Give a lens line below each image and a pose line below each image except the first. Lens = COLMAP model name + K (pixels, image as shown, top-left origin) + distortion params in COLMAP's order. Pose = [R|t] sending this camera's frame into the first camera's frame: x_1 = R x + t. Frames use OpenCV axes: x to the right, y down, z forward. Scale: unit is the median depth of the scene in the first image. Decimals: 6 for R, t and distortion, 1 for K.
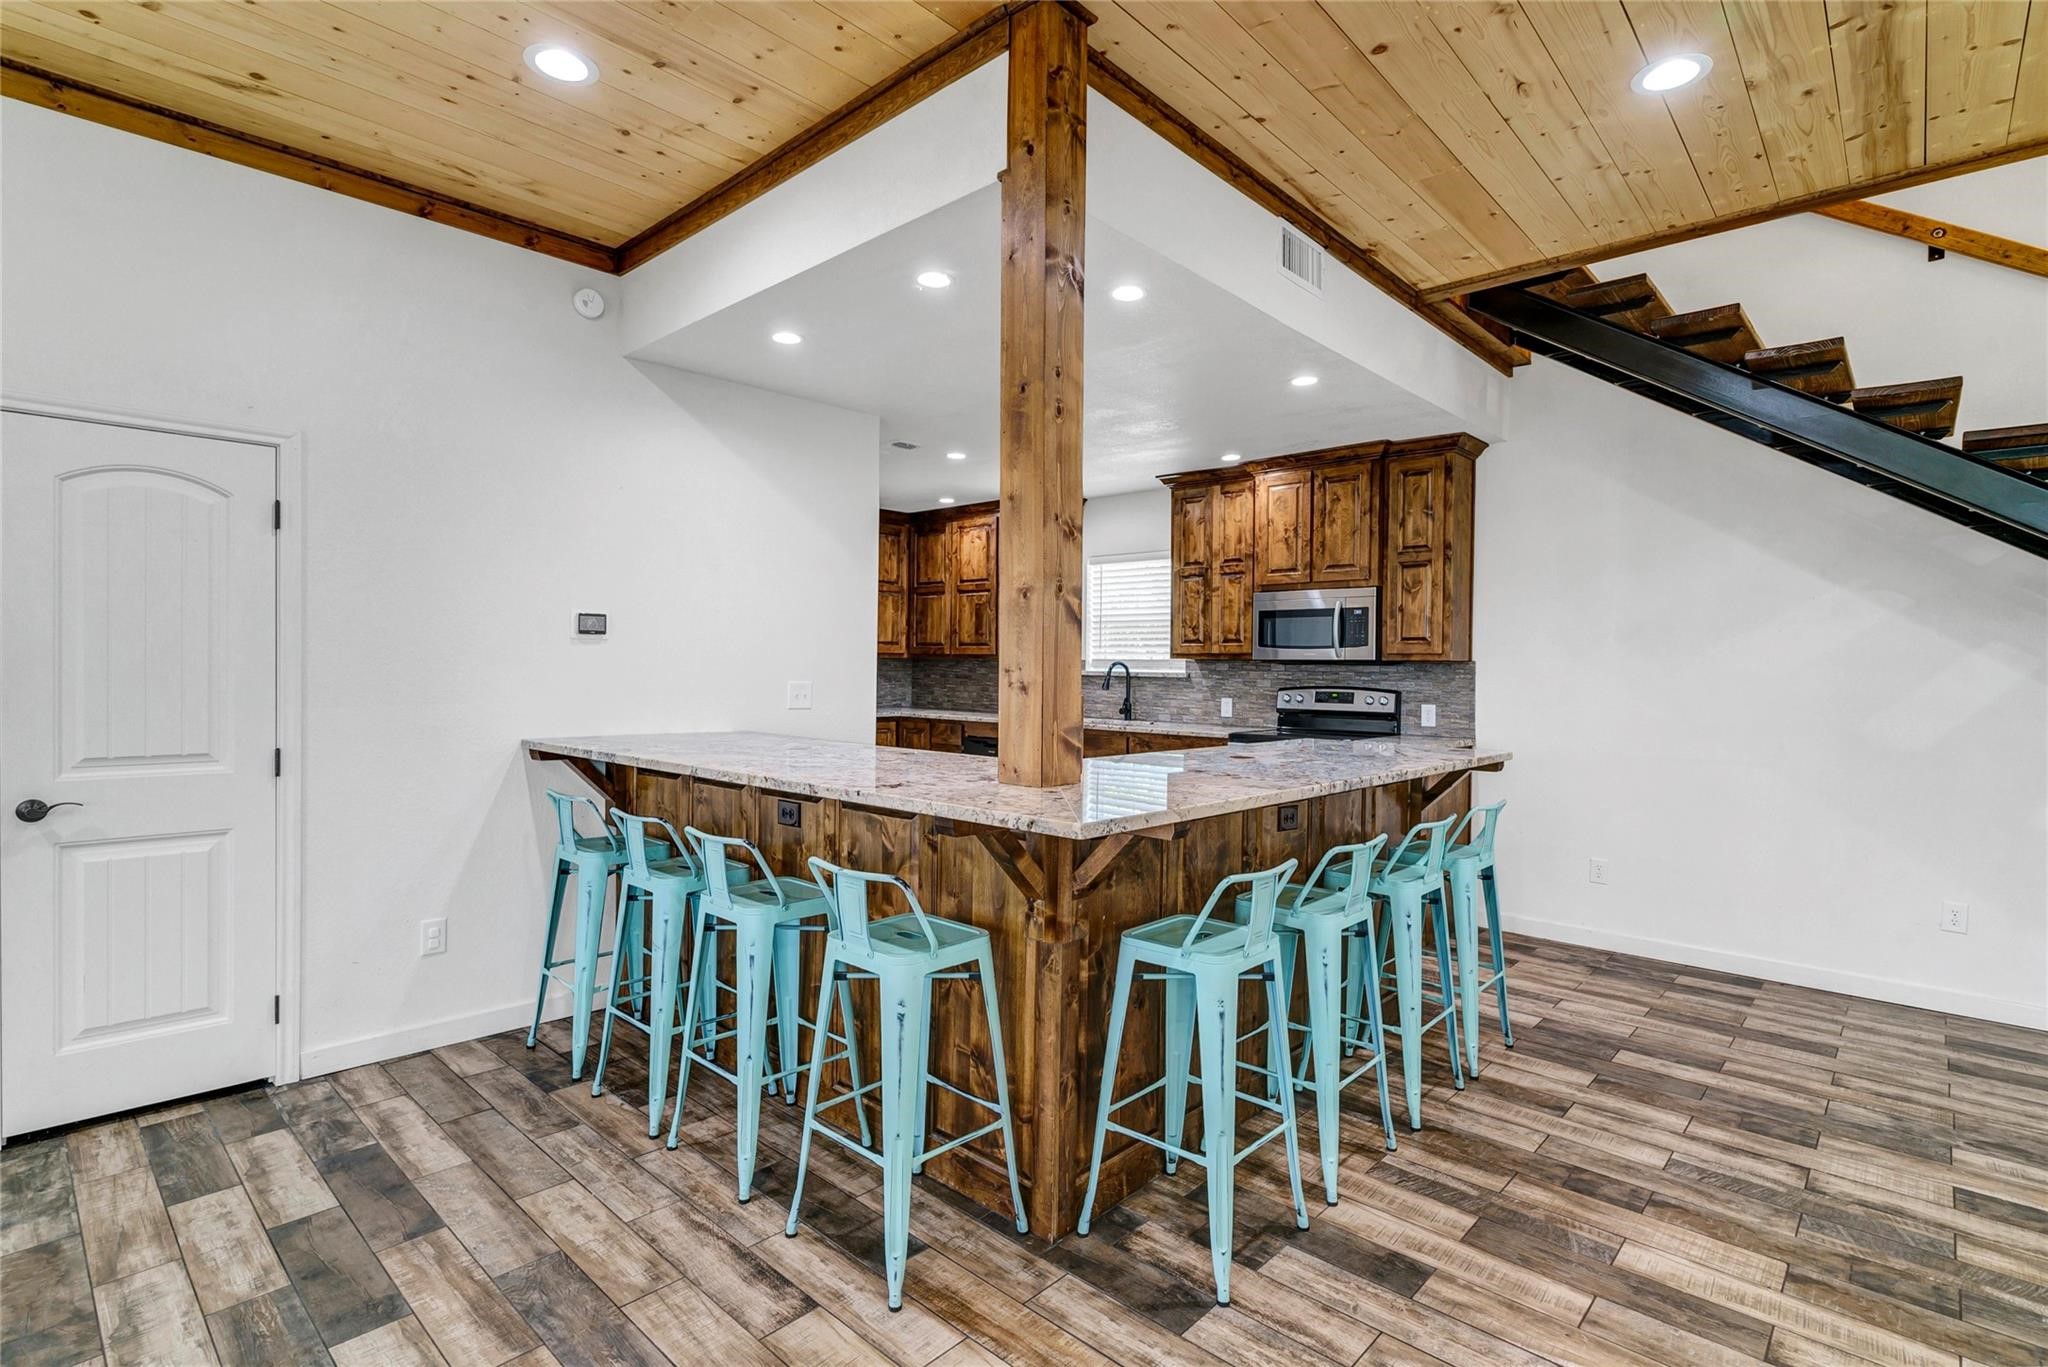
lens RADIAL K [[1001.4, 0, 1024.0], [0, 1001.4, 683.5], [0, 0, 1]] dist [-0.000614, 0.000101]
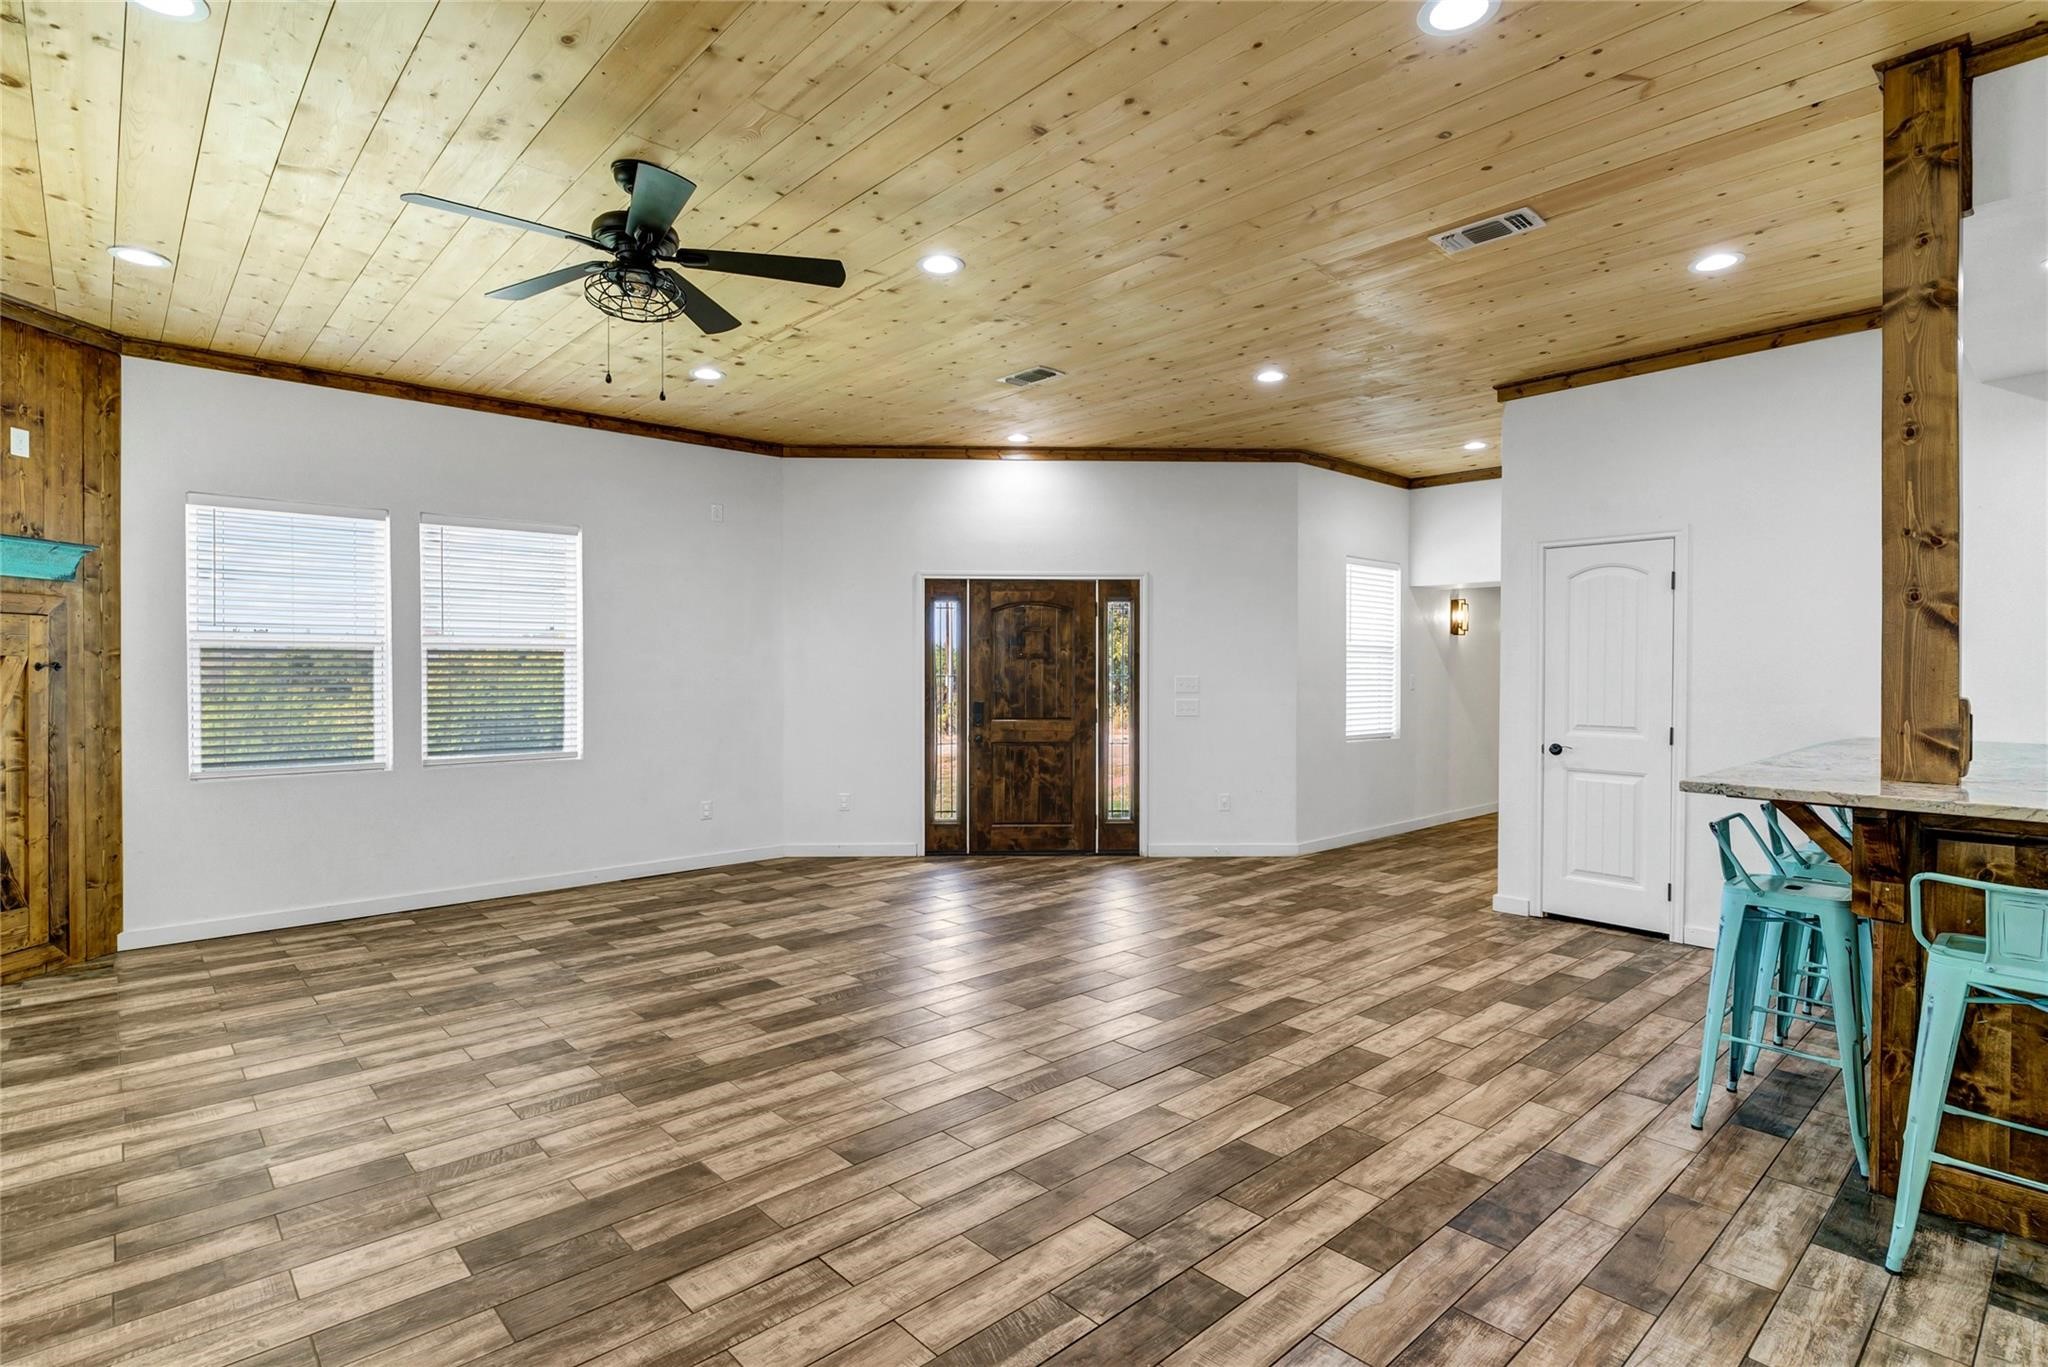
lens RADIAL K [[968.3, 0, 1028.6], [0, 968.3, 674.0], [0, 0, 1]] dist [0.000476, -0.000495]
pose [[-0.083380, -0.006015, -0.996500, 0.512357], [-0.022358, 0.999741, -0.004164, 0.005725], [0.996267, 0.021933, -0.083493, 0.065300]]
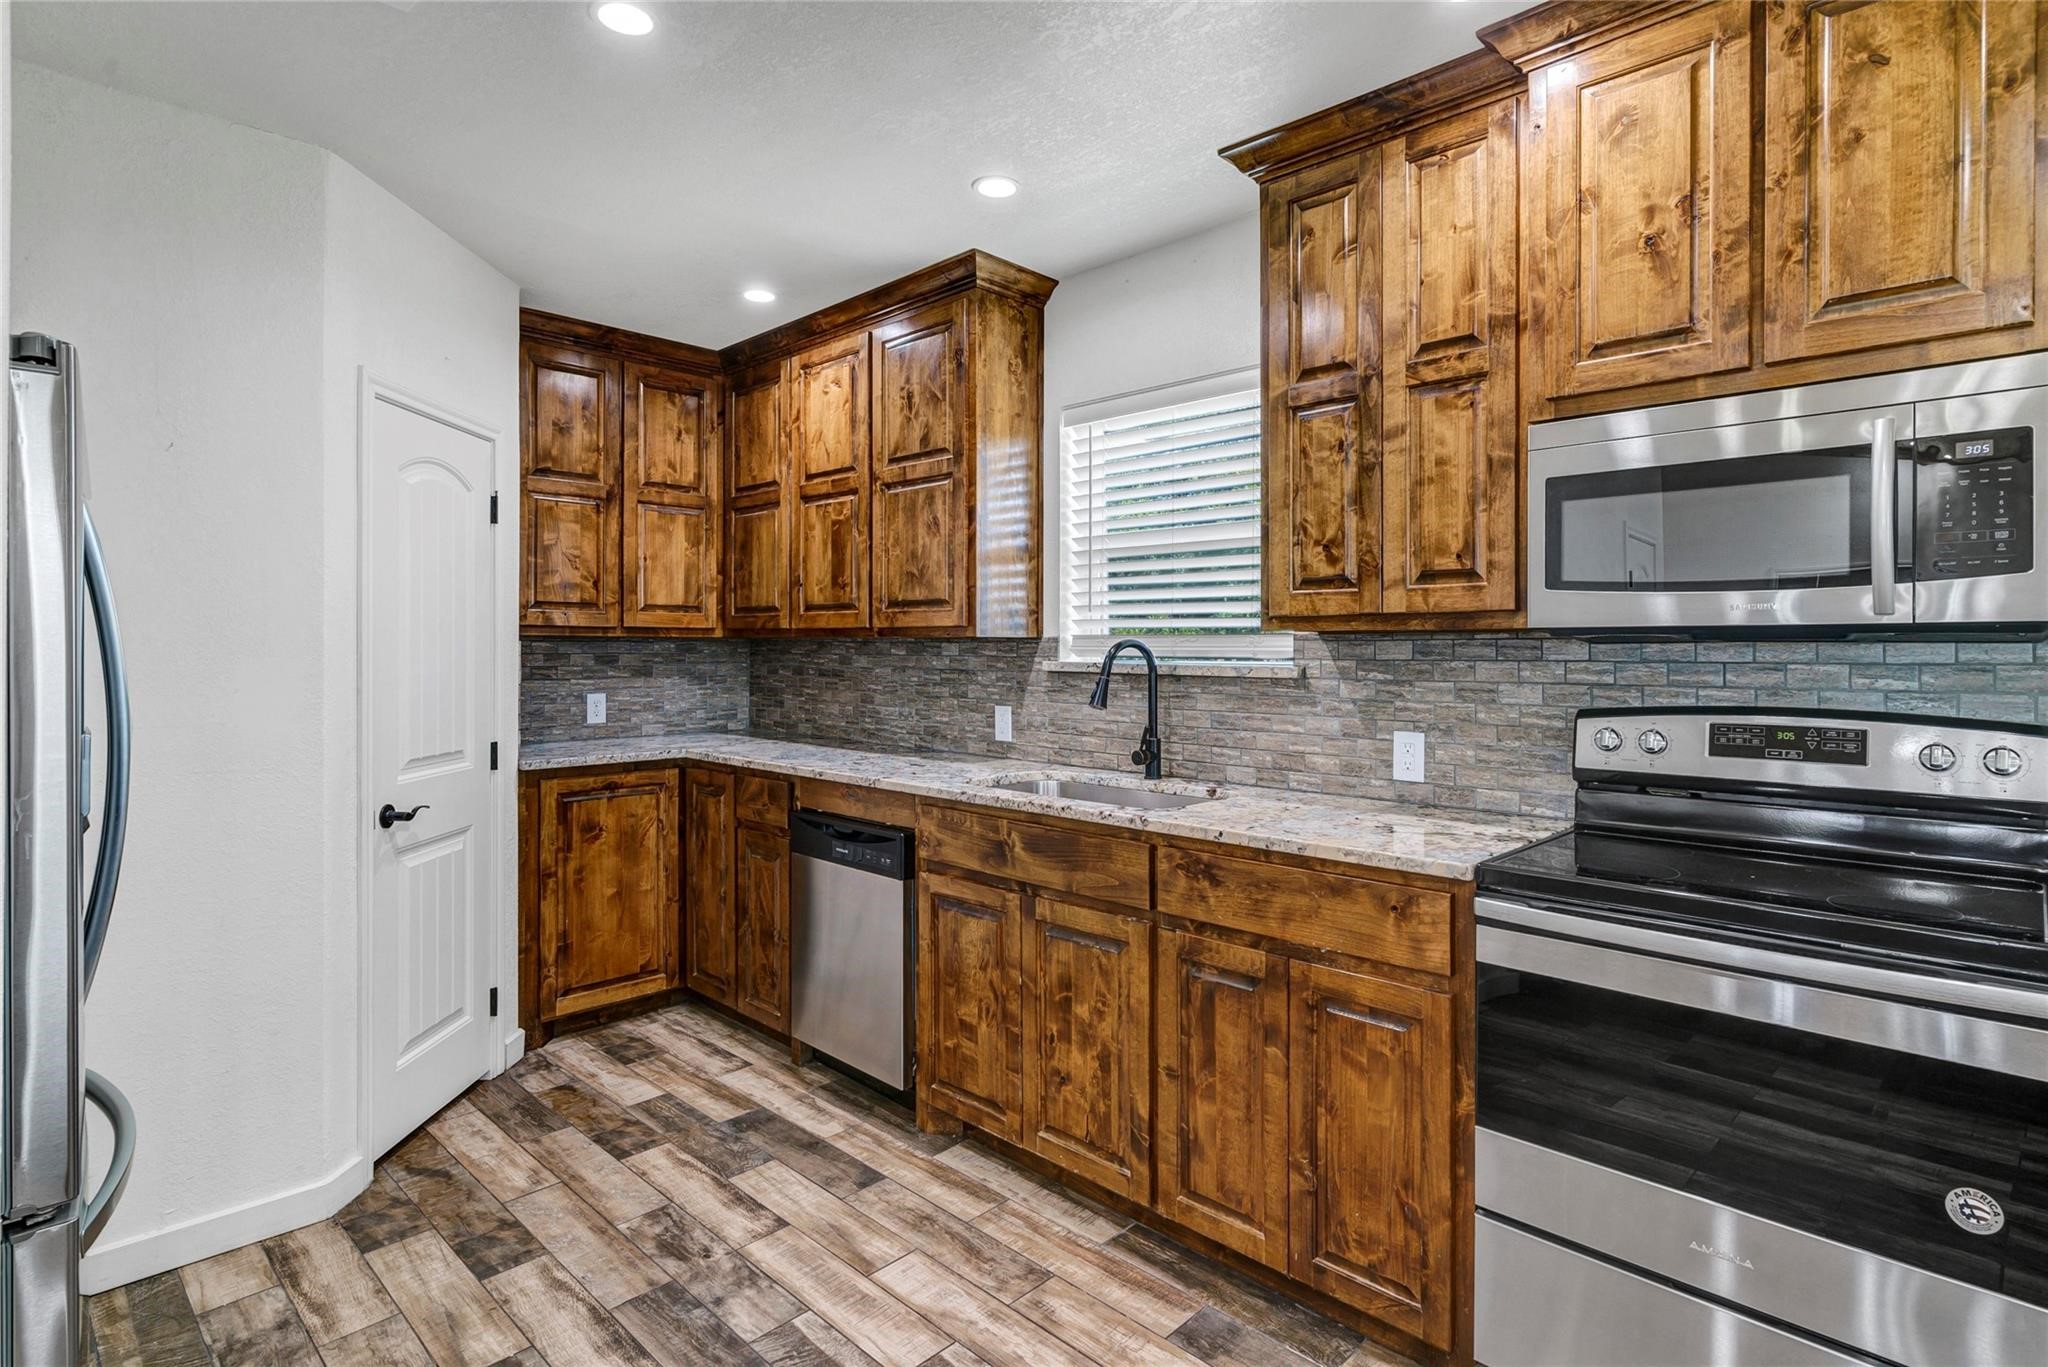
lens RADIAL K [[1069.6, 0, 1021.3], [0, 1069.6, 653.4], [0, 0, 1]] dist [0.001599, -0.000079]
pose [[0.999550, -0.007258, -0.029099, 0.077124], [0.006831, 0.999868, -0.014745, -0.012259], [0.029202, 0.014540, 0.999468, 0.681712]]
